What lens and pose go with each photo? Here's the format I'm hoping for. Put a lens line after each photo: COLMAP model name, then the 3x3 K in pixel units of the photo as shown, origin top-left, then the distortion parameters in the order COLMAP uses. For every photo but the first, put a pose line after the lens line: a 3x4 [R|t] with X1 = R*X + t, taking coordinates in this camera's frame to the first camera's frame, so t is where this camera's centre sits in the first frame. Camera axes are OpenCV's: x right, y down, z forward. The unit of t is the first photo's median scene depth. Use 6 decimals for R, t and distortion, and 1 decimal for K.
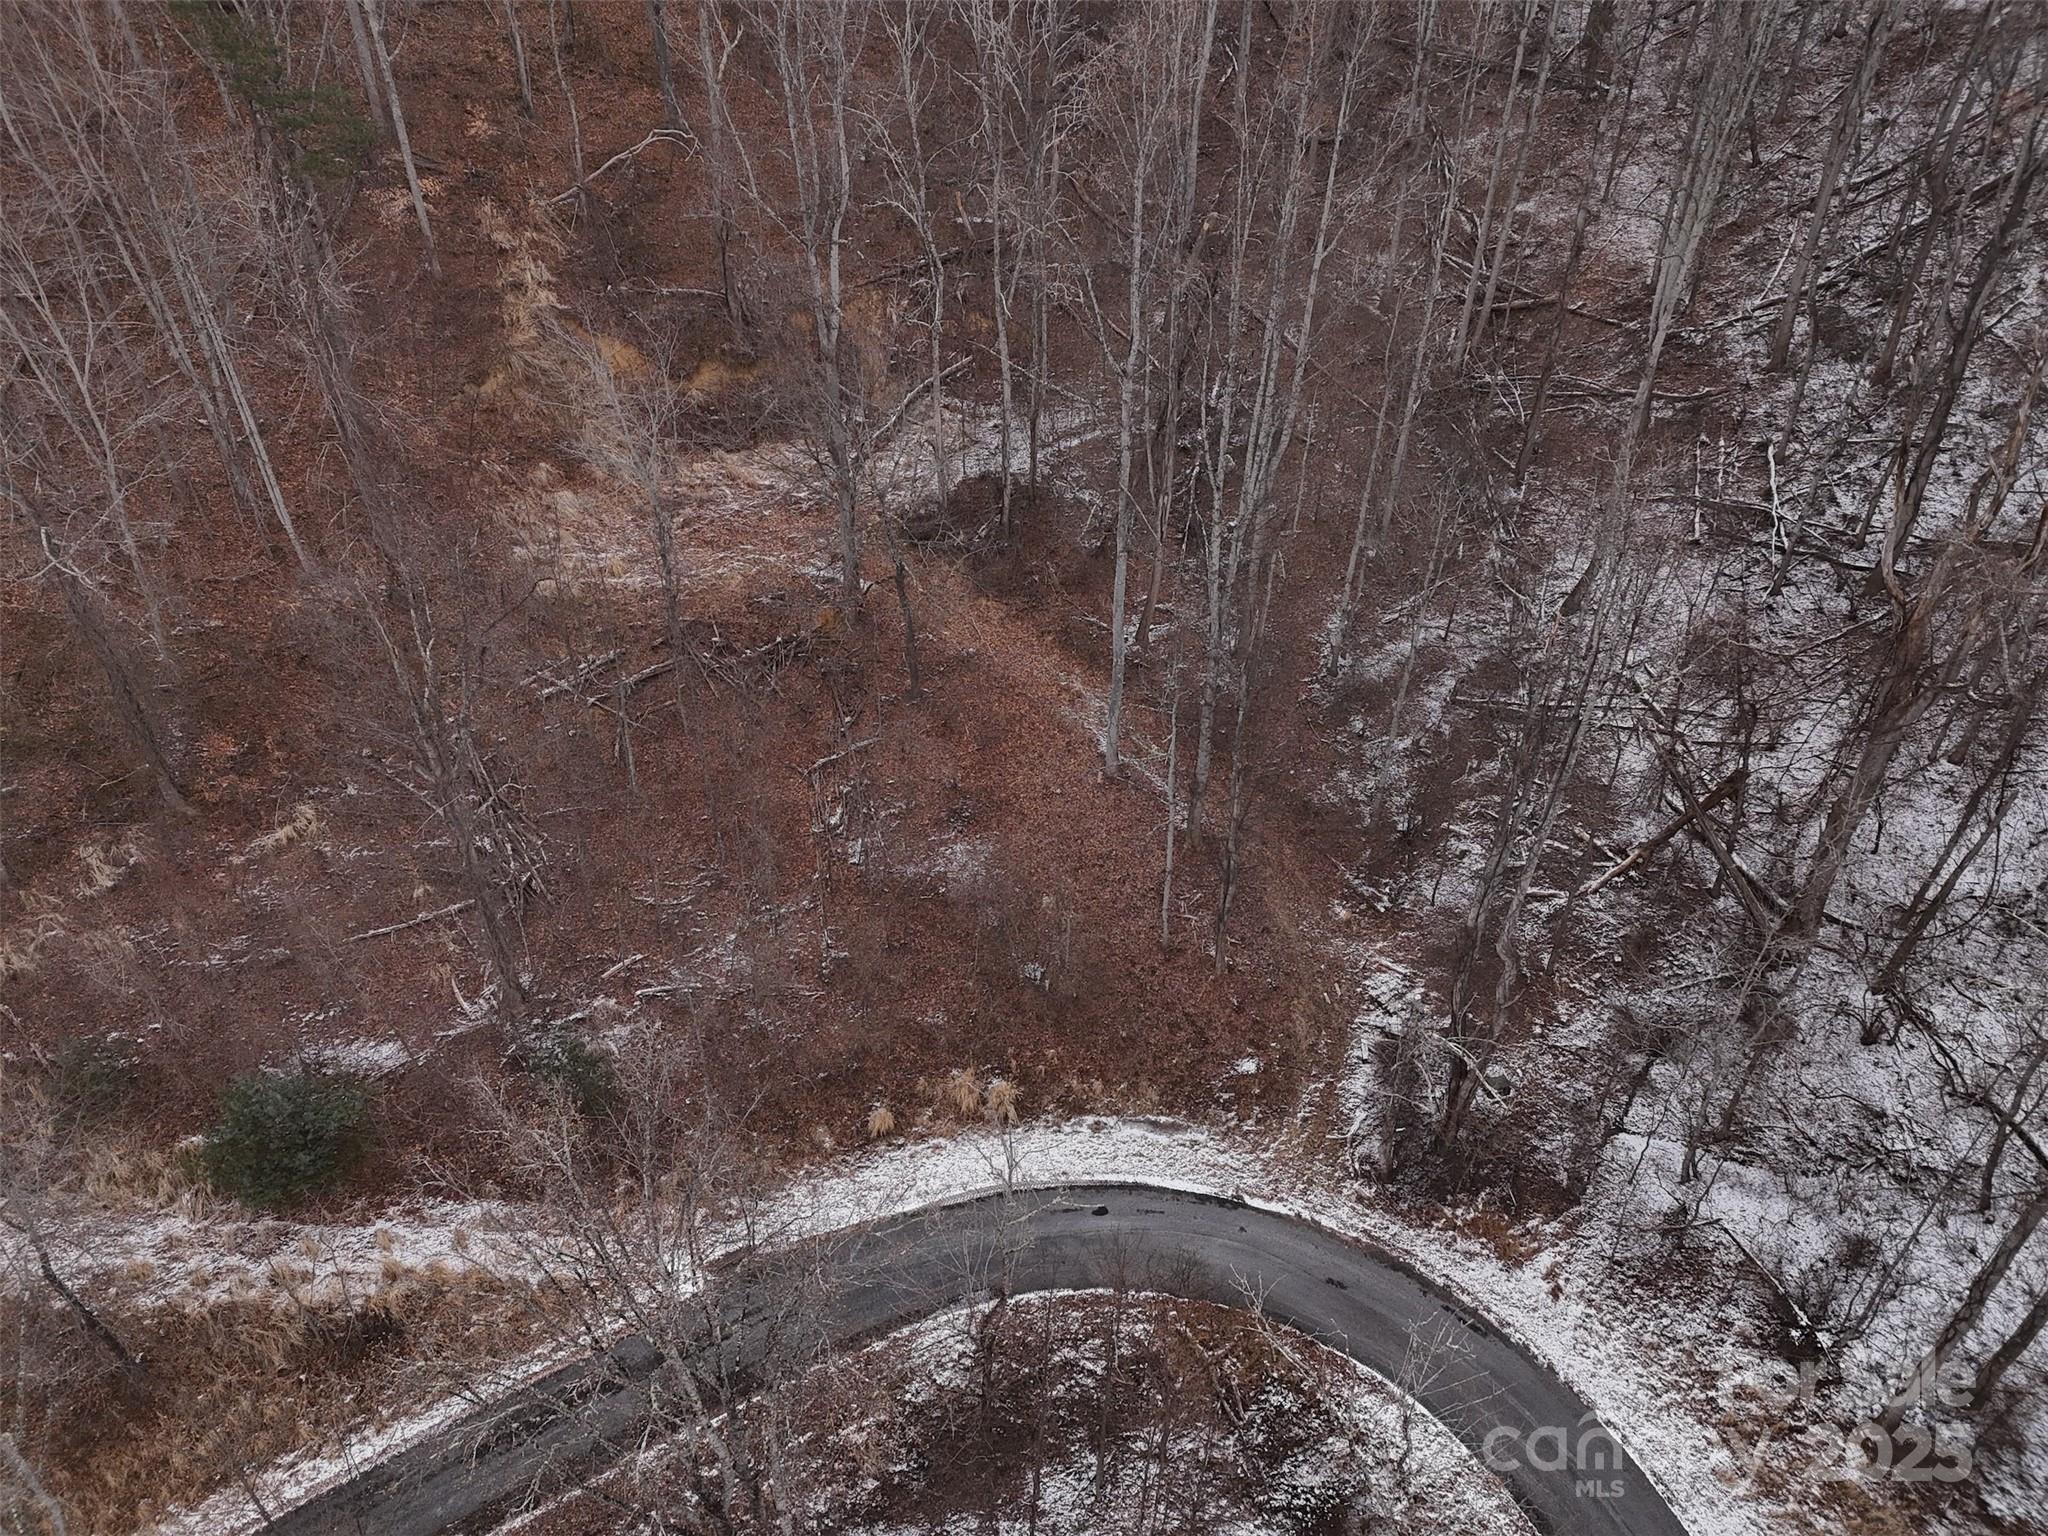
lens RADIAL K [[1455.0, 0, 992.6], [0, 1455.0, 766.8], [0, 0, 1]] dist [0.057804, -0.047269]
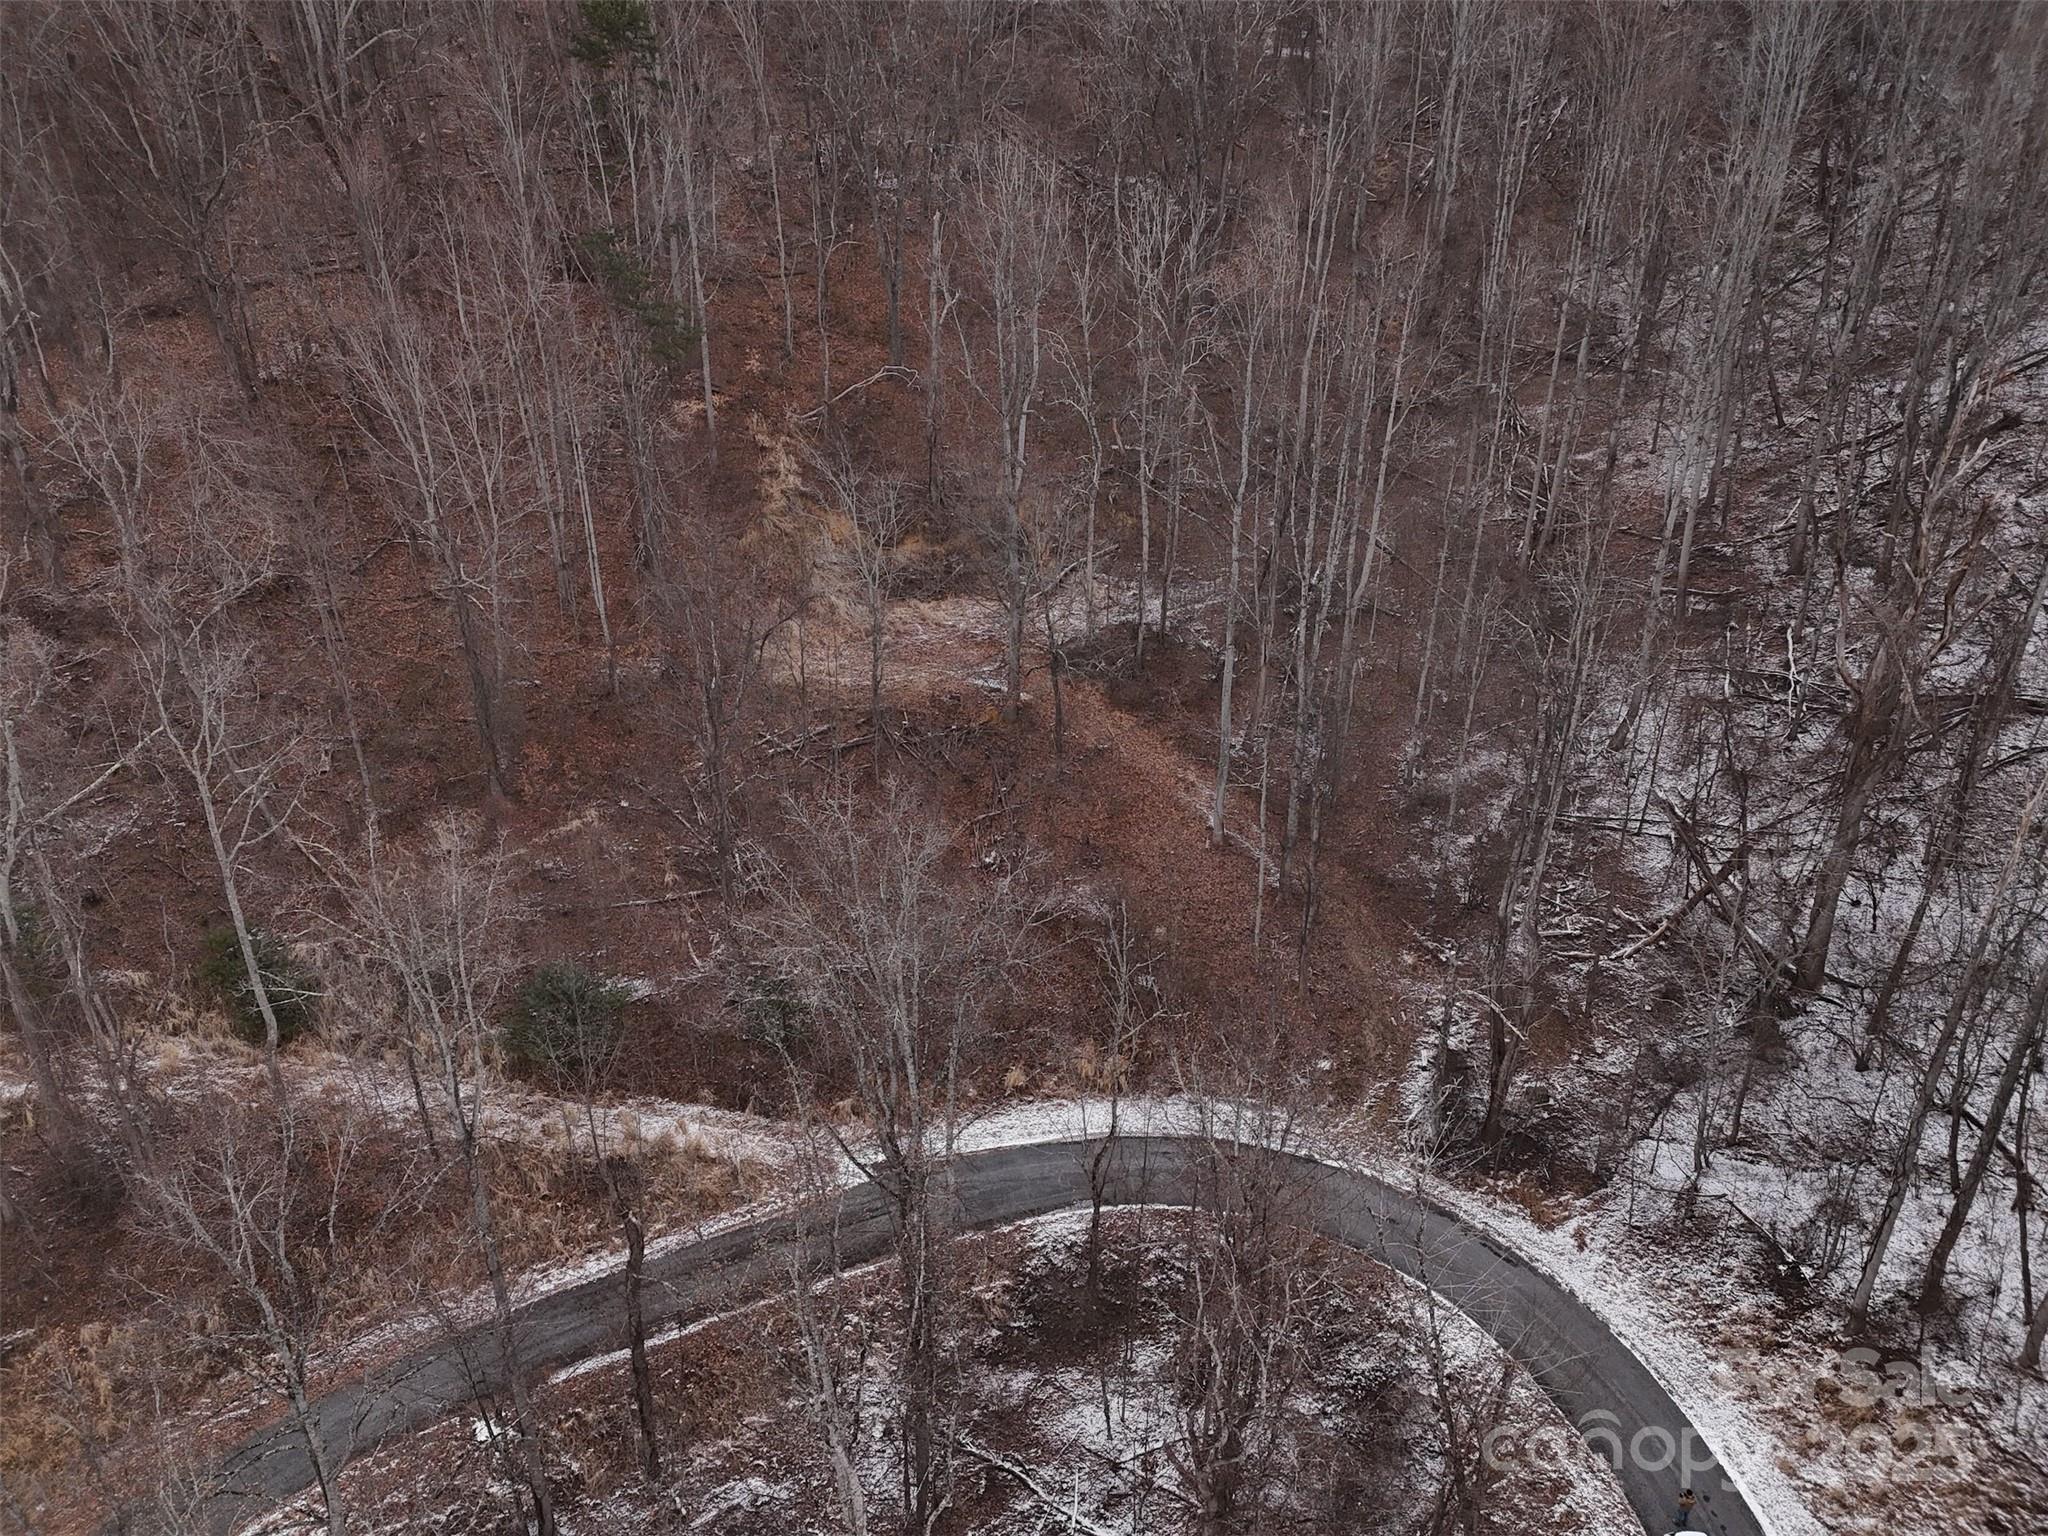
lens RADIAL K [[1455.0, 0, 992.6], [0, 1455.0, 766.8], [0, 0, 1]] dist [0.057804, -0.047269]
pose [[0.994464, 0.047451, -0.093755, 0.006524], [-0.066452, 0.975154, -0.211325, 0.244333], [0.081398, 0.216385, 0.972909, -0.245334]]
